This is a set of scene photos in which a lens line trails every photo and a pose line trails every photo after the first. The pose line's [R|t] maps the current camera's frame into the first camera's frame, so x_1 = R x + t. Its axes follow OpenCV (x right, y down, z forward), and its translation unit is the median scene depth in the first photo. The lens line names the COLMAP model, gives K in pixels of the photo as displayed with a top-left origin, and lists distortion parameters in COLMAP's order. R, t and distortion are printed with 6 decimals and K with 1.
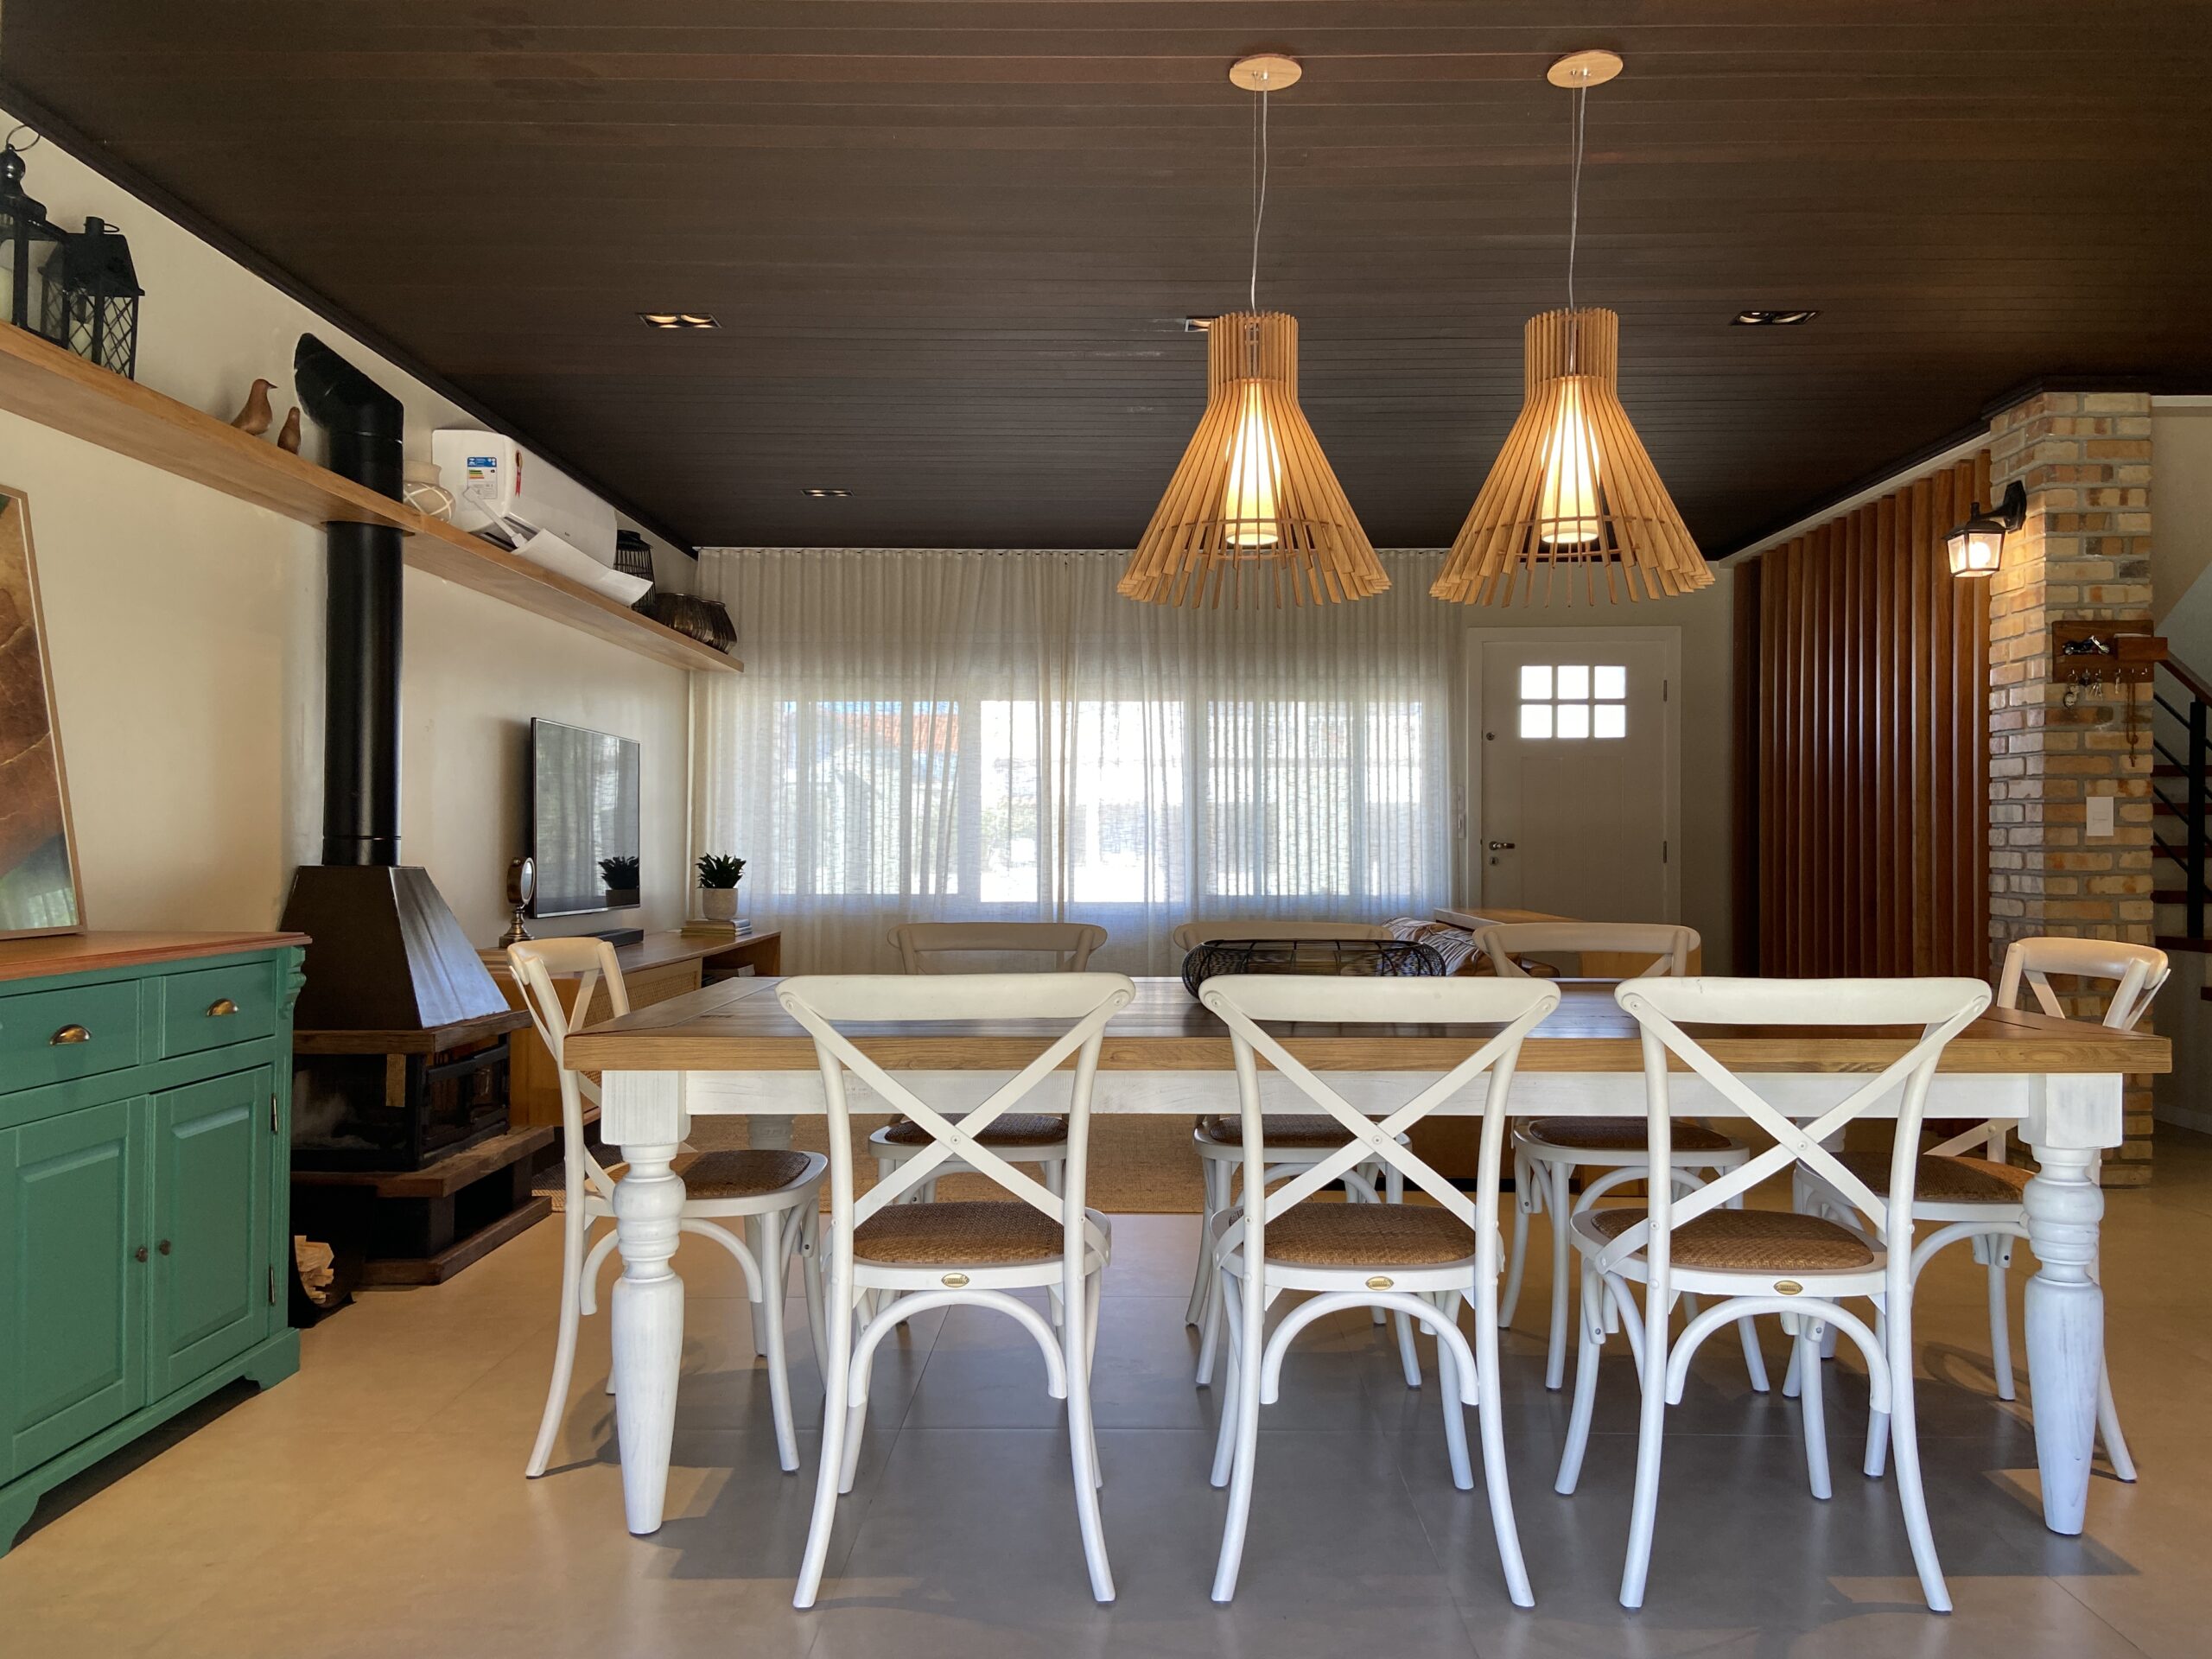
lens RADIAL K [[1655.0, 0, 1112.6], [0, 1655.0, 839.2], [0, 0, 1]] dist [0.109652, -0.126660]
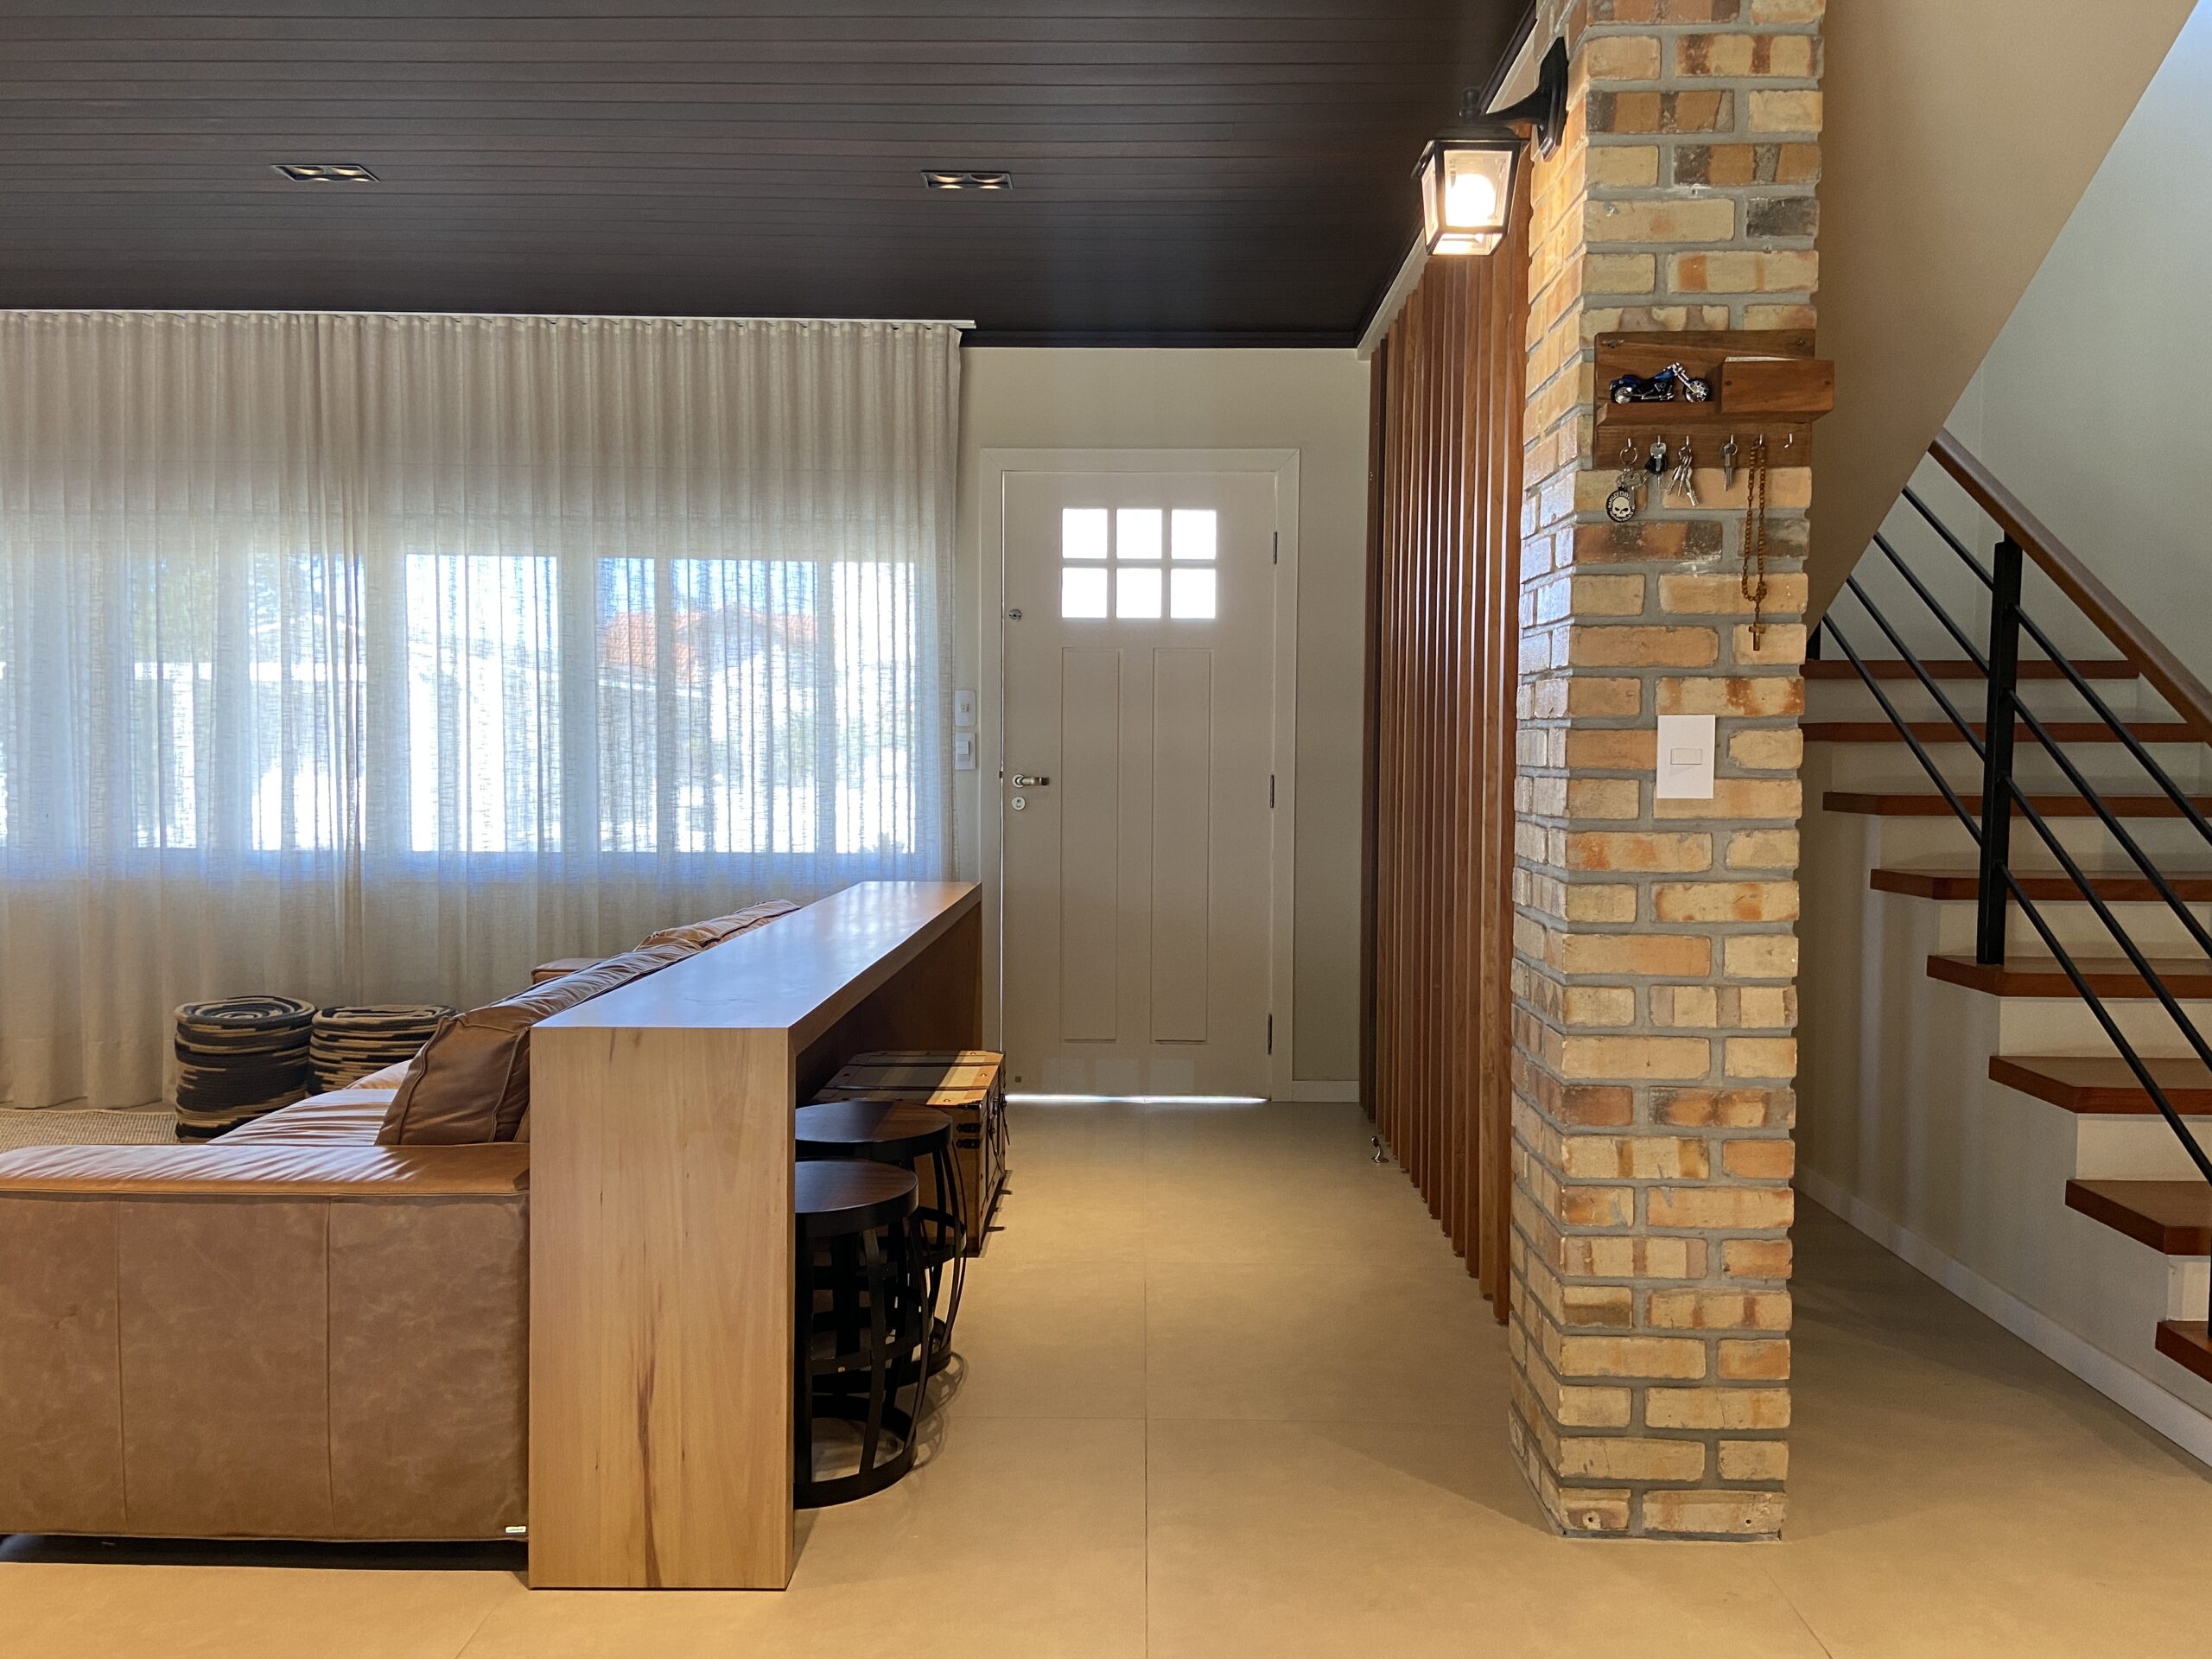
lens RADIAL K [[1655.0, 0, 1092.8], [0, 1655.0, 822.2], [0, 0, 1]] dist [0.109652, -0.126660]
pose [[0.999772, 0.008747, -0.019468, 0.427823], [-0.007852, 0.998929, 0.045592, -0.015294], [0.019846, -0.045428, 0.998770, 0.532408]]
